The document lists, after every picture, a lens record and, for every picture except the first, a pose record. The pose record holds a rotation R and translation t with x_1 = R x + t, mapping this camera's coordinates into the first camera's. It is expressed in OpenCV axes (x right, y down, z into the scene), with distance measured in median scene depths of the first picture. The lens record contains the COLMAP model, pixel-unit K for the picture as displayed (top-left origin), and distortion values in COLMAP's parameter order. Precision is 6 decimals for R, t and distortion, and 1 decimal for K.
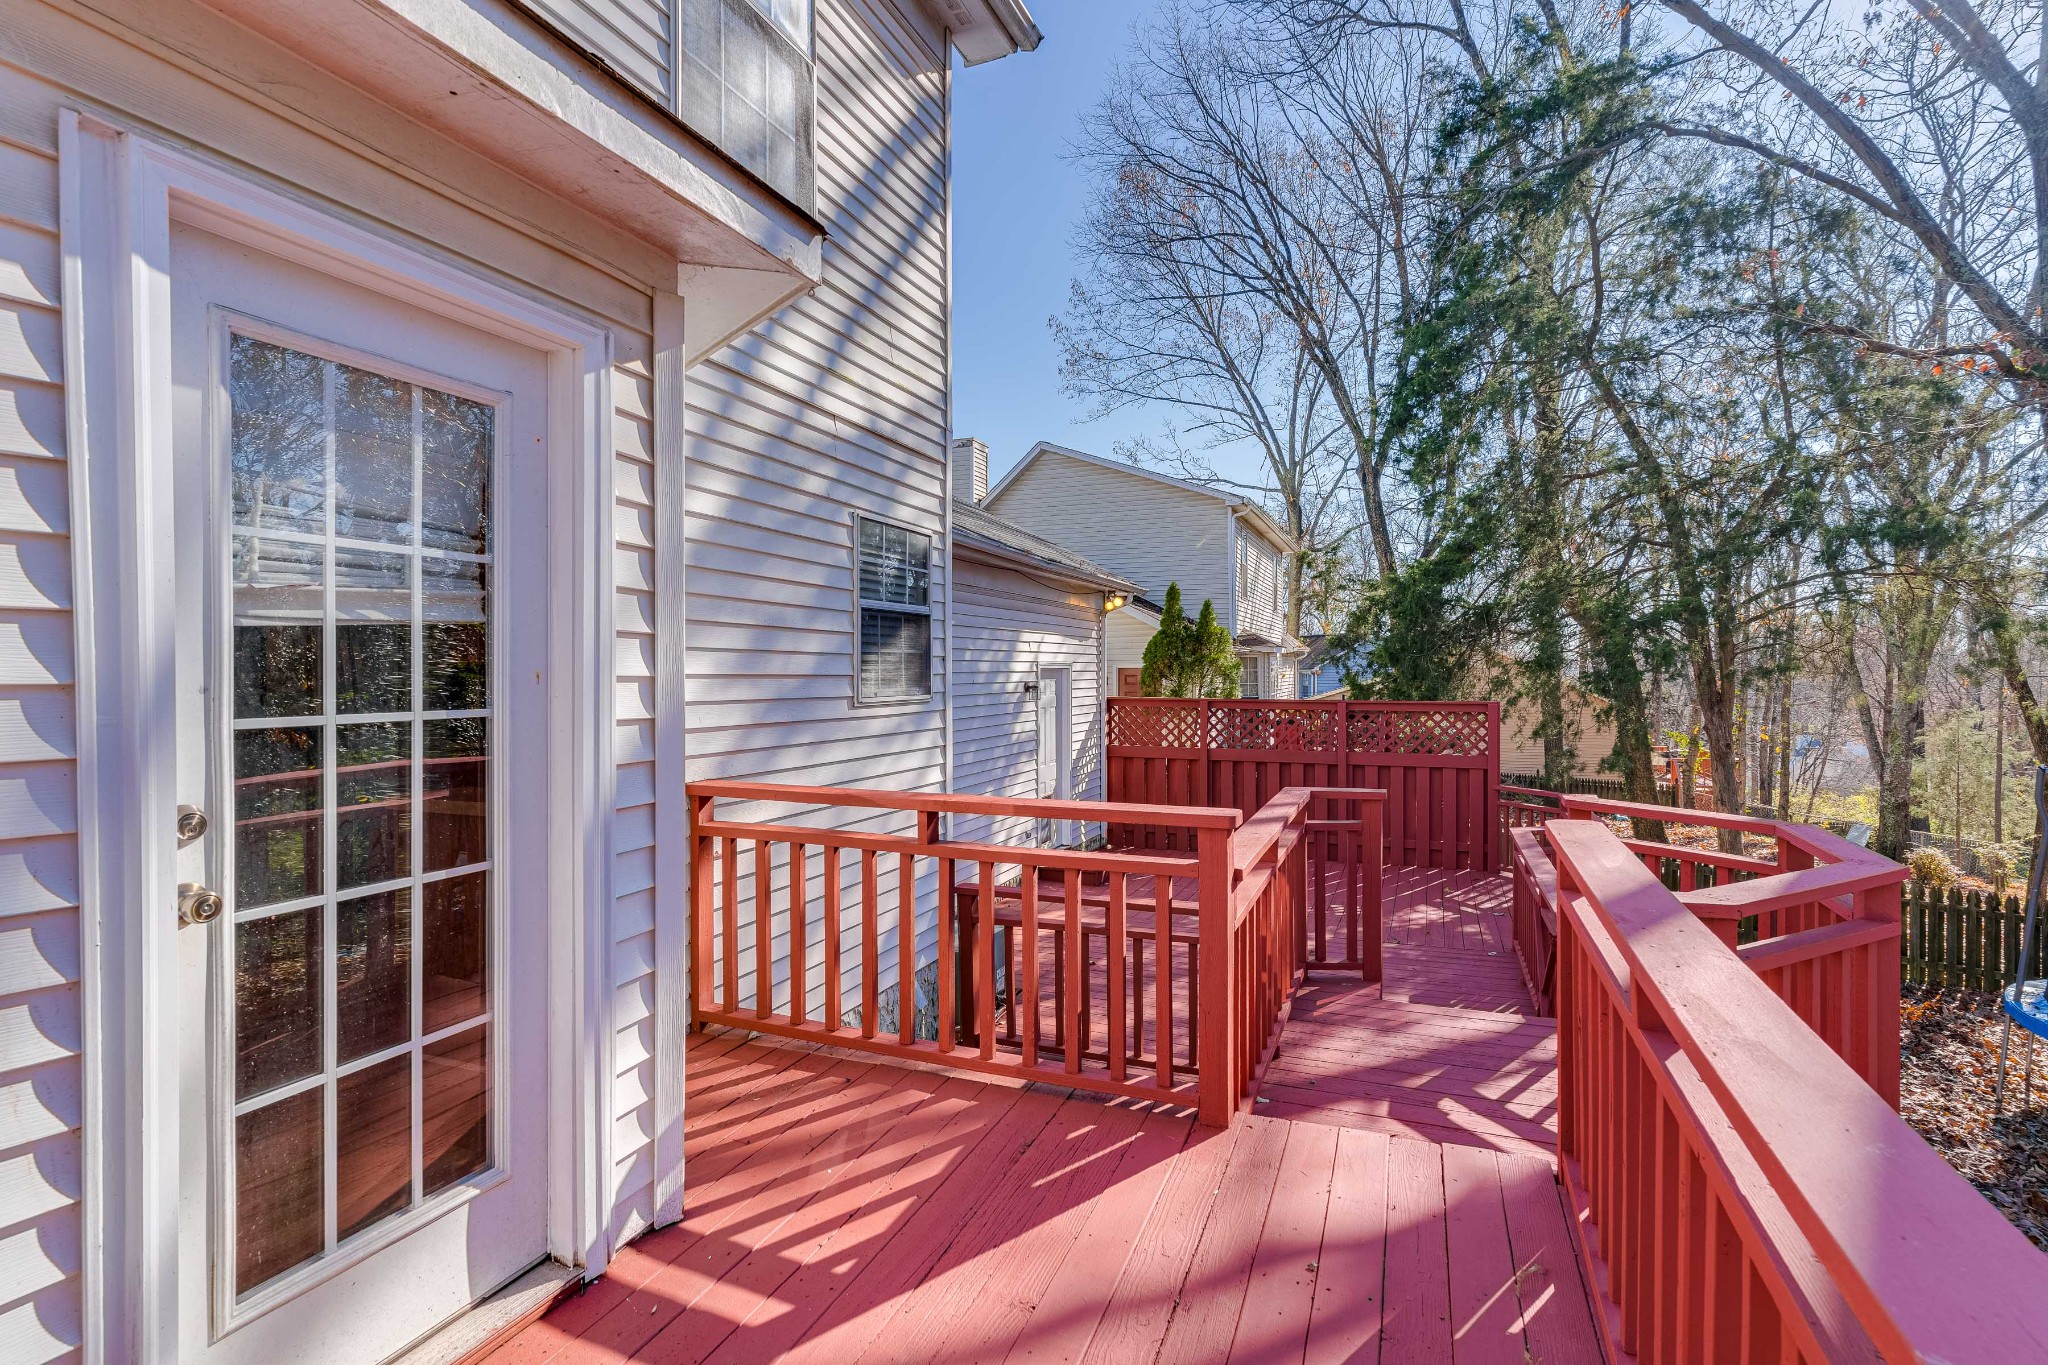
lens RADIAL K [[984.3, 0, 1036.7], [0, 984.3, 687.1], [0, 0, 1]] dist [-0.001810, -0.000517]
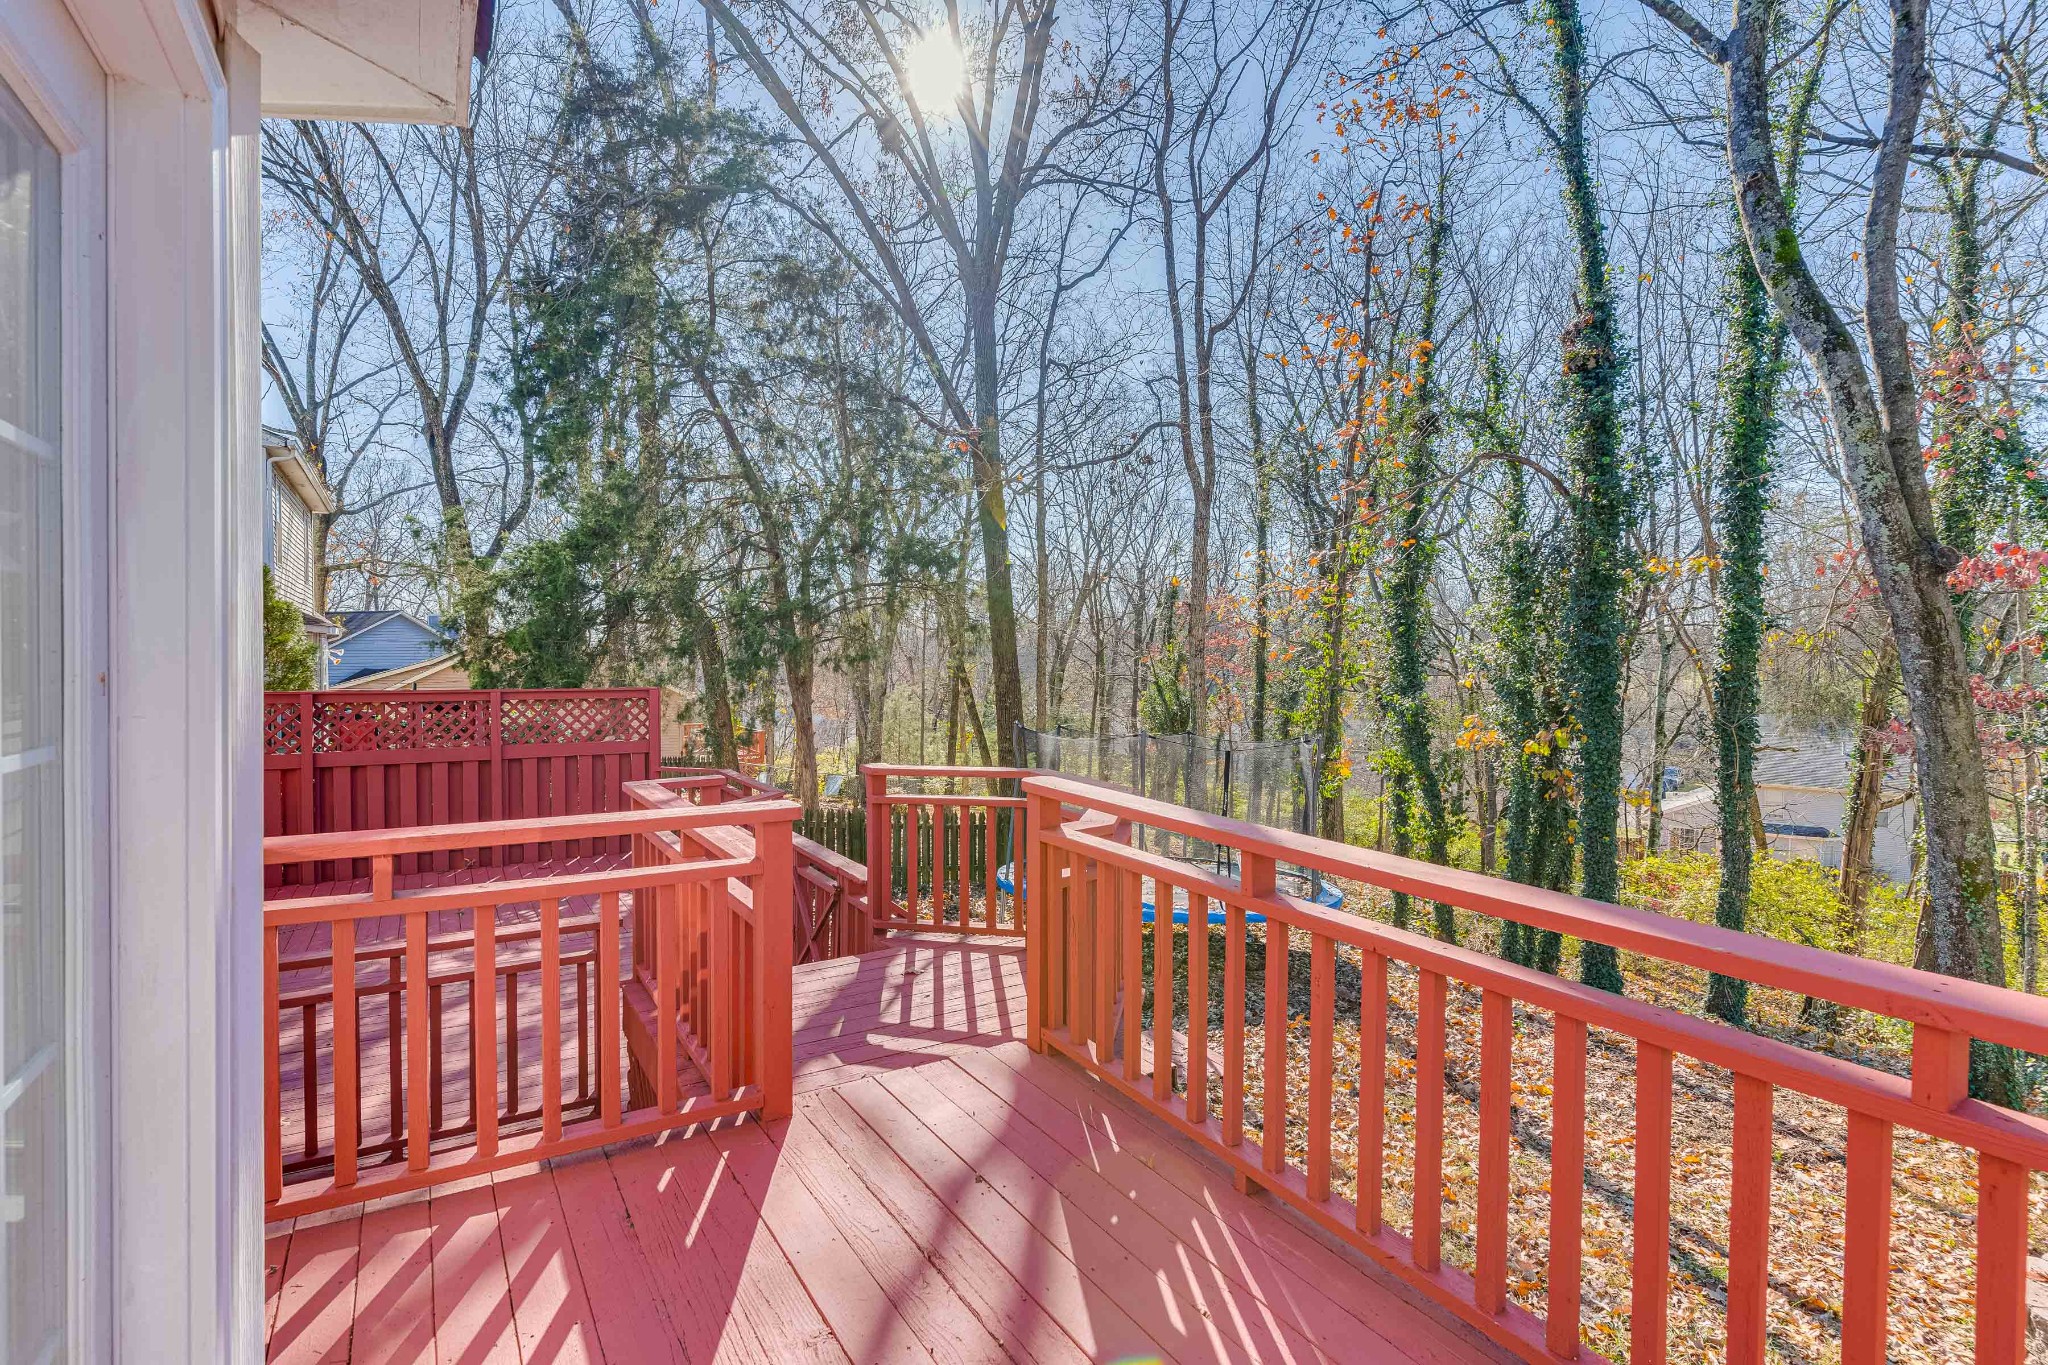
lens RADIAL K [[984.3, 0, 1036.7], [0, 984.3, 687.1], [0, 0, 1]] dist [-0.001810, -0.000517]
pose [[0.589380, -0.019878, 0.807611, -0.123028], [0.008046, 0.999792, 0.018736, -0.001704], [-0.807816, -0.004545, 0.589417, 0.054785]]
